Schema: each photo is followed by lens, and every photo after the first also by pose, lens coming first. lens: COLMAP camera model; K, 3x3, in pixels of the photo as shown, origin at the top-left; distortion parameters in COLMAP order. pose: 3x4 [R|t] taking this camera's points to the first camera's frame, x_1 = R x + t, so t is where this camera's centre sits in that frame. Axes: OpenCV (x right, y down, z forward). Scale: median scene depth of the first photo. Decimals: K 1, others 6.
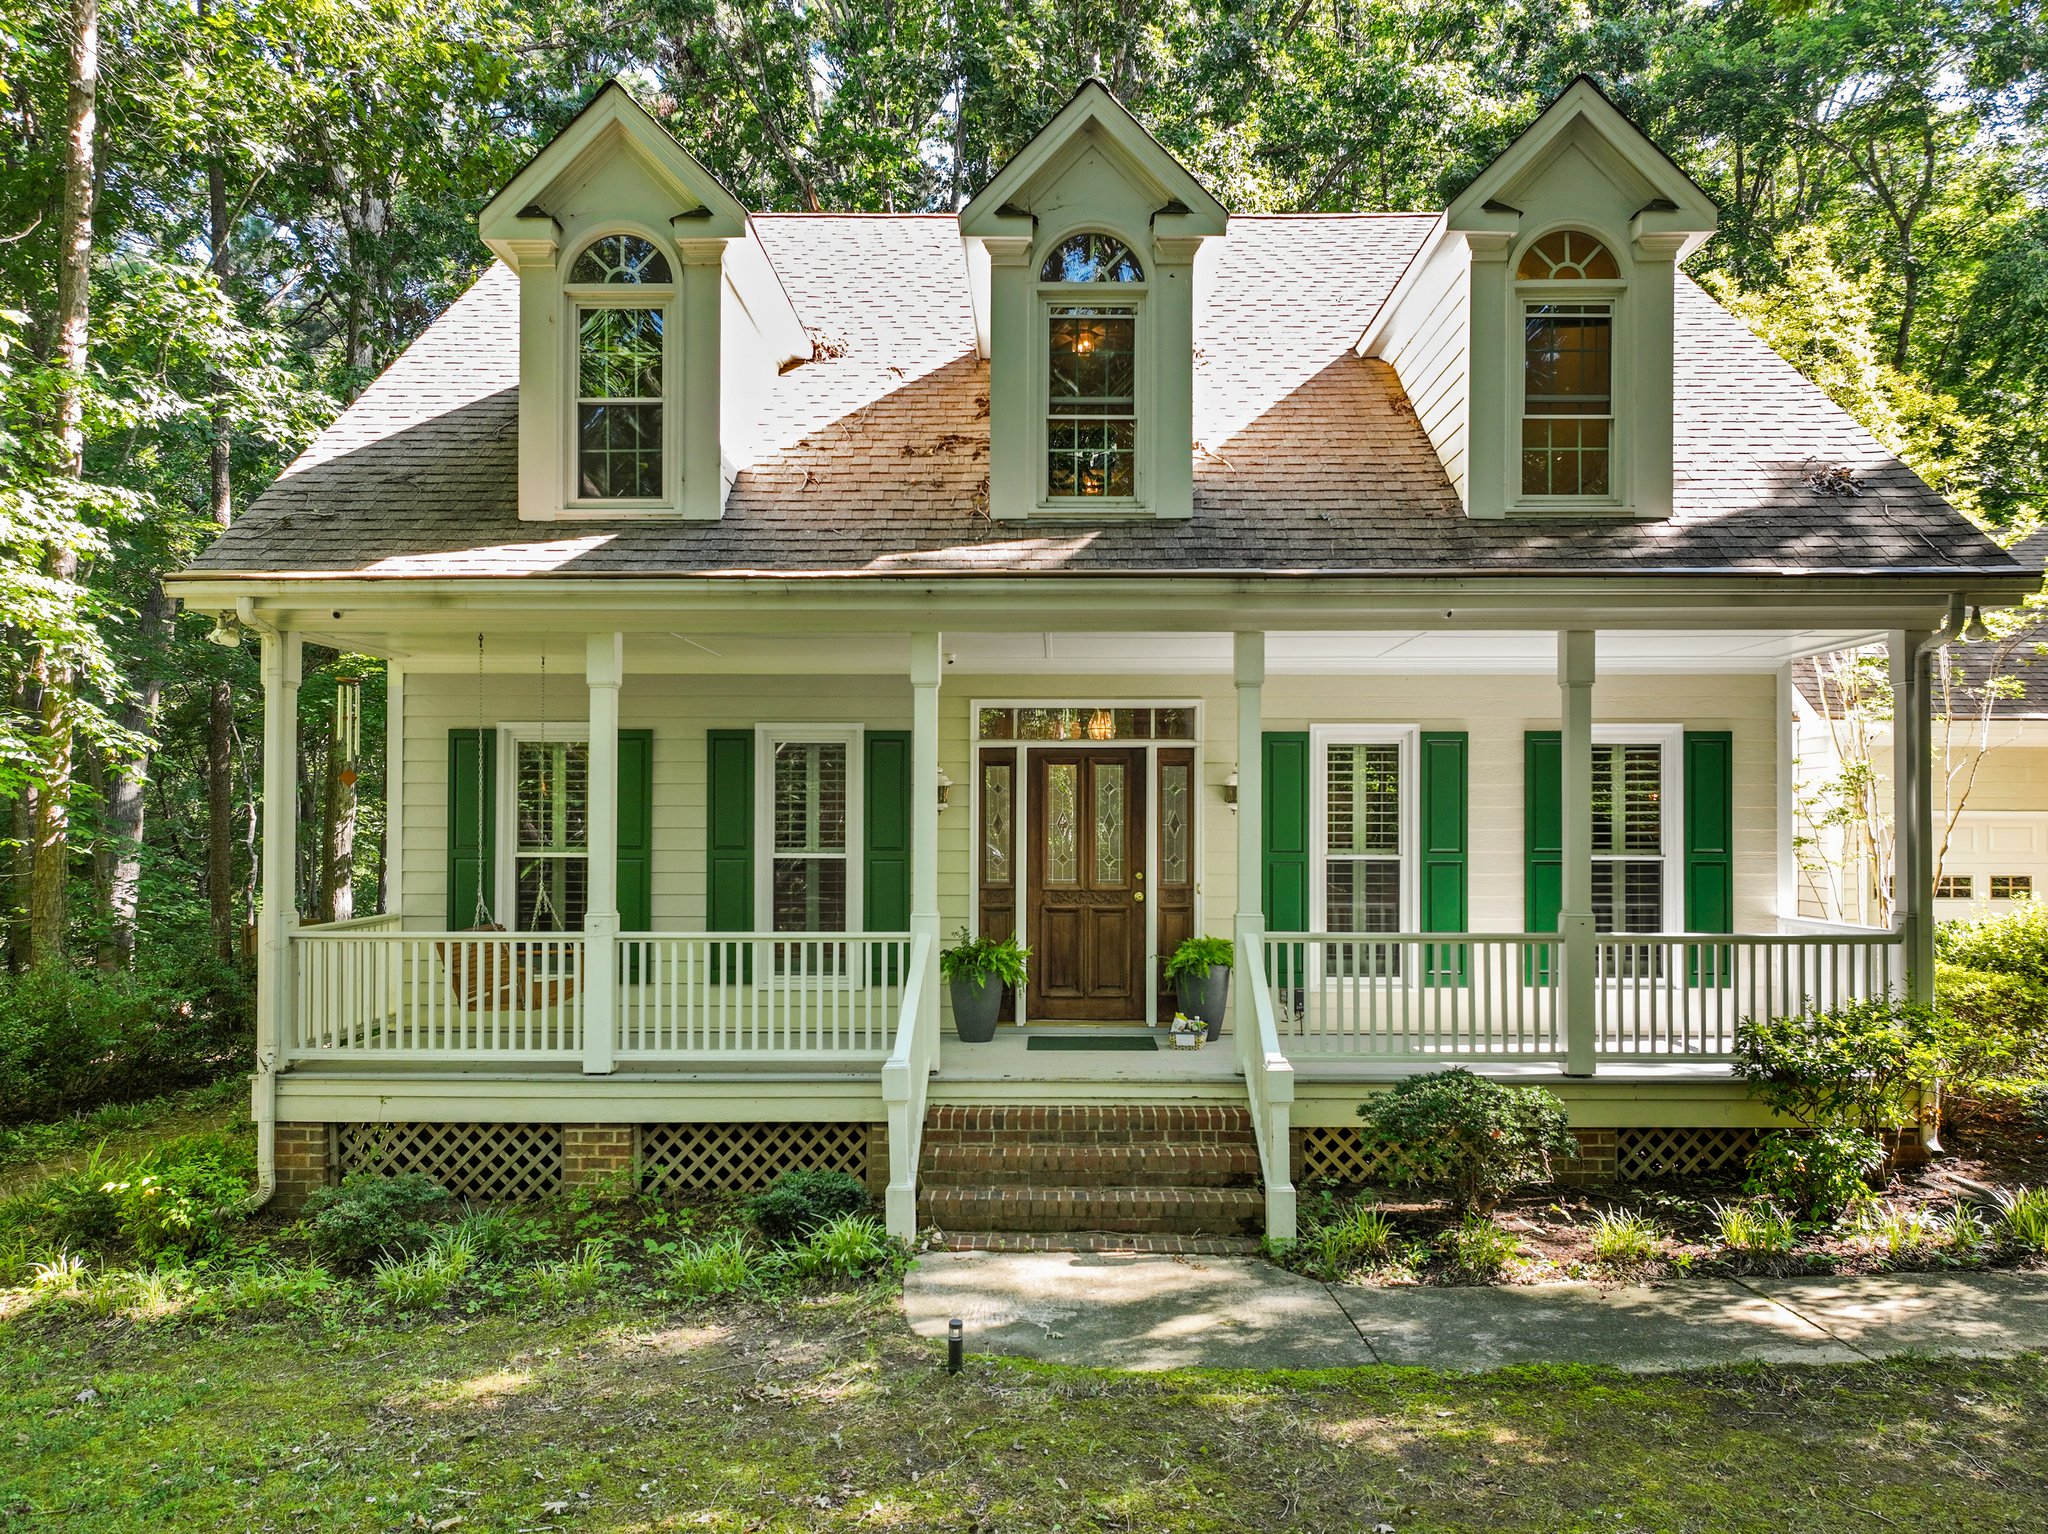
lens RADIAL K [[1483.8, 0, 1022.2], [0, 1483.8, 812.6], [0, 0, 1]] dist [0.012281, 0.002575]
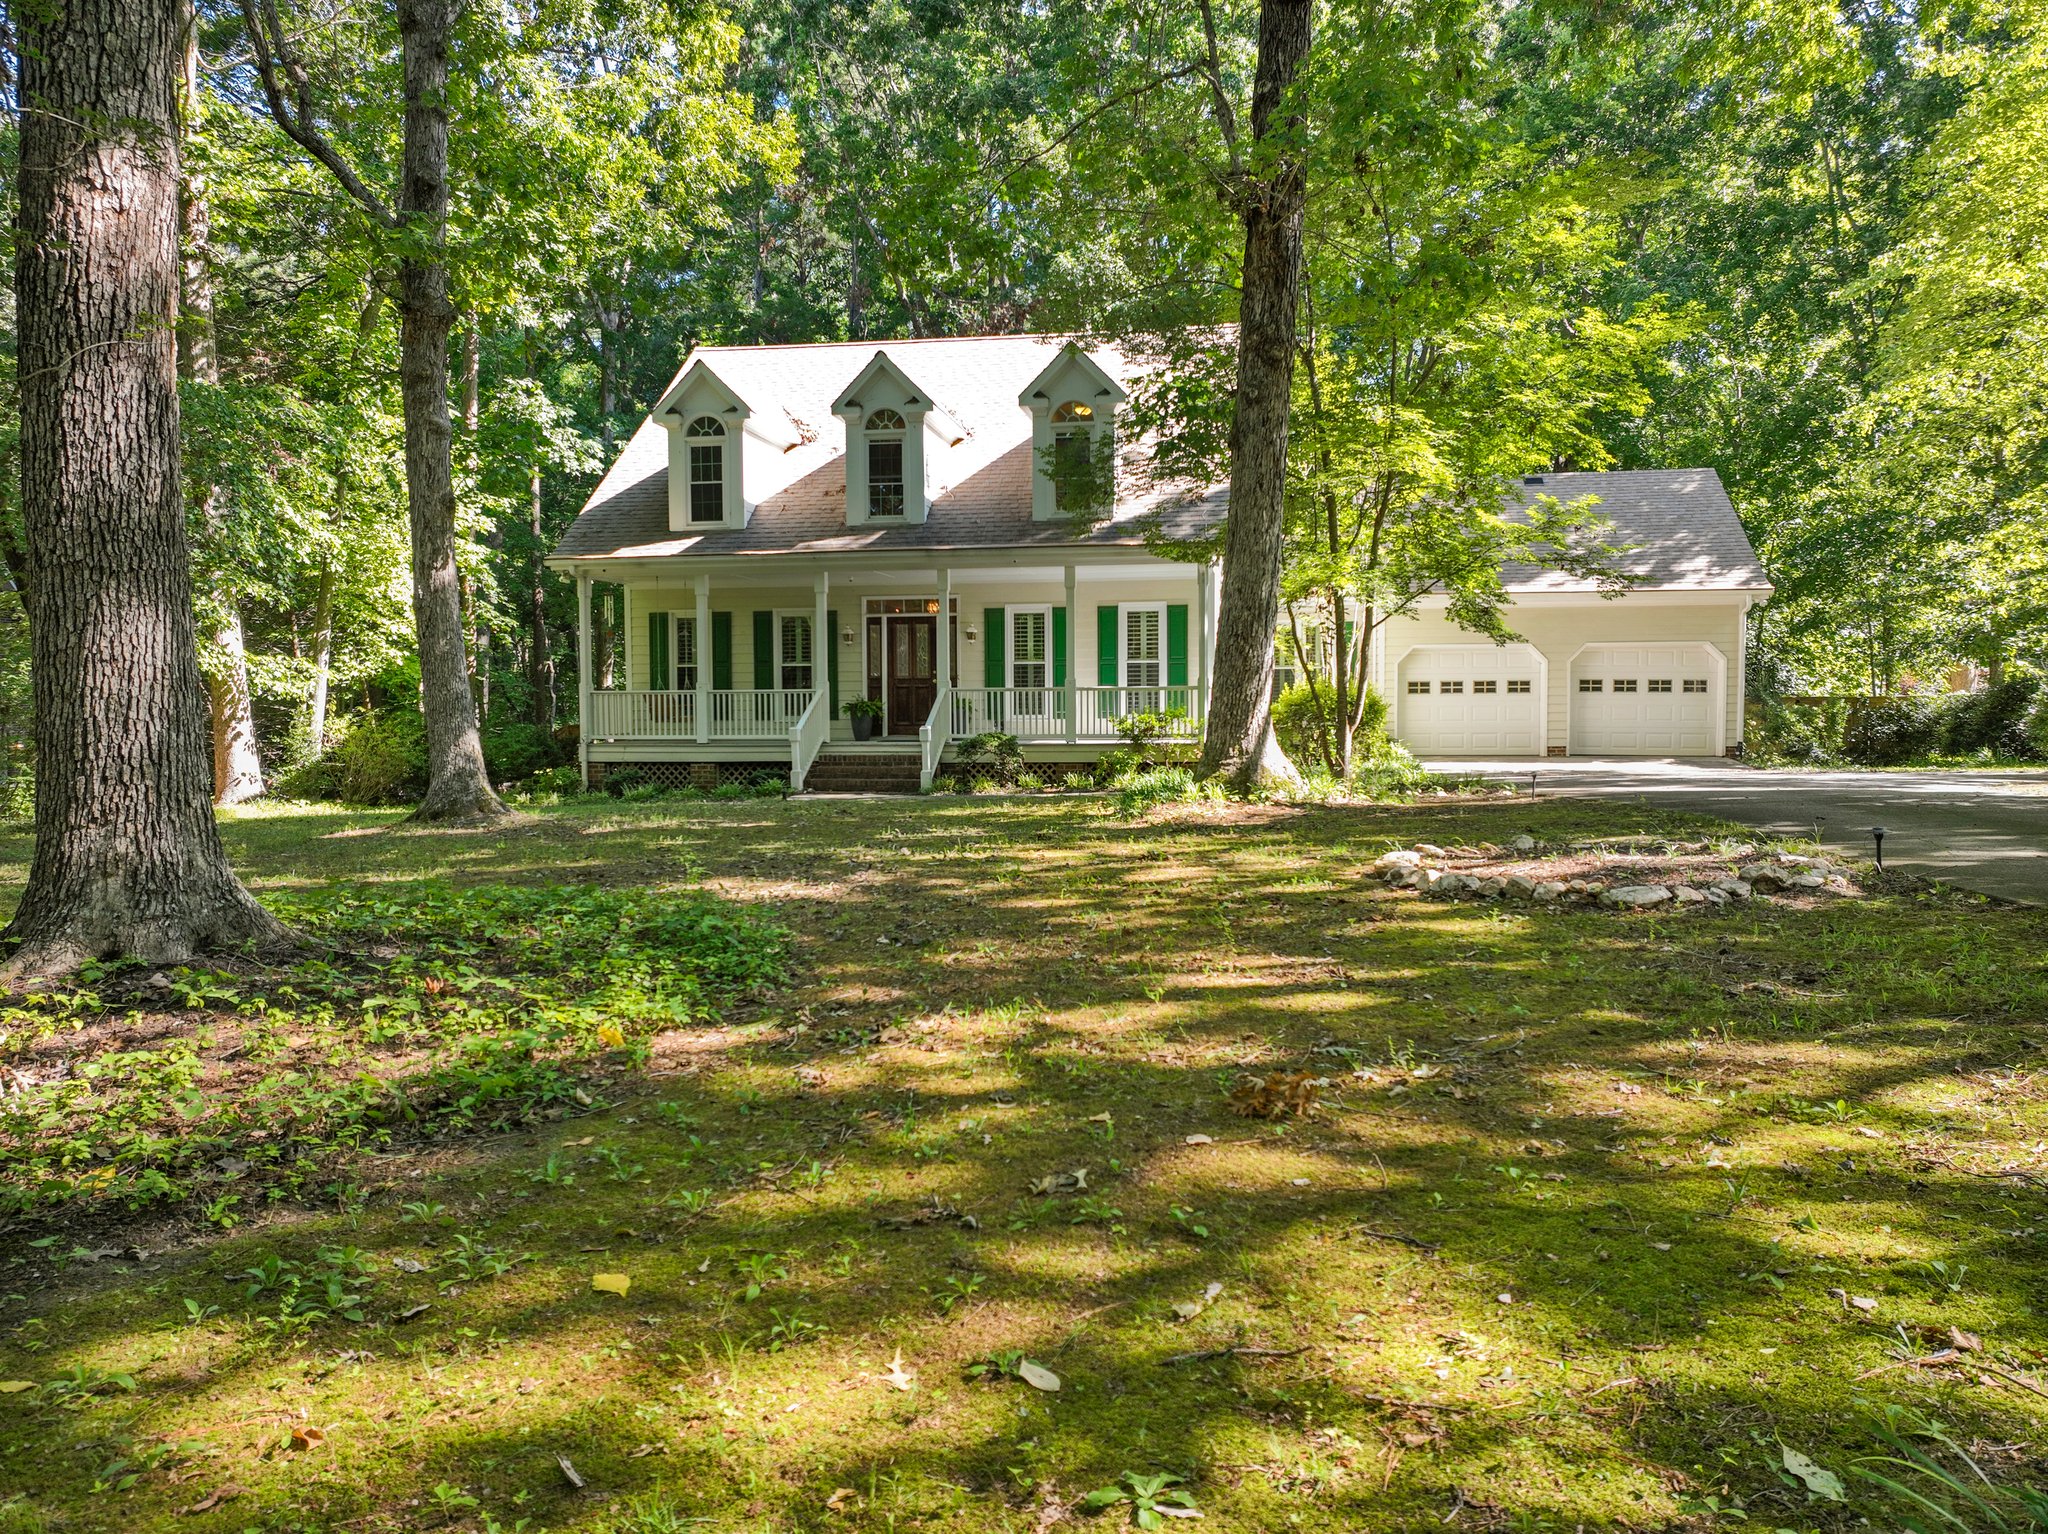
lens RADIAL K [[1458.4, 0, 1024.0], [0, 1458.4, 767.0], [0, 0, 1]] dist [0.004892, -0.001558]
pose [[0.988990, -0.002438, -0.147961, 0.586069], [0.010818, 0.998380, 0.055863, 0.069611], [0.147585, -0.056848, 0.987414, -1.303708]]
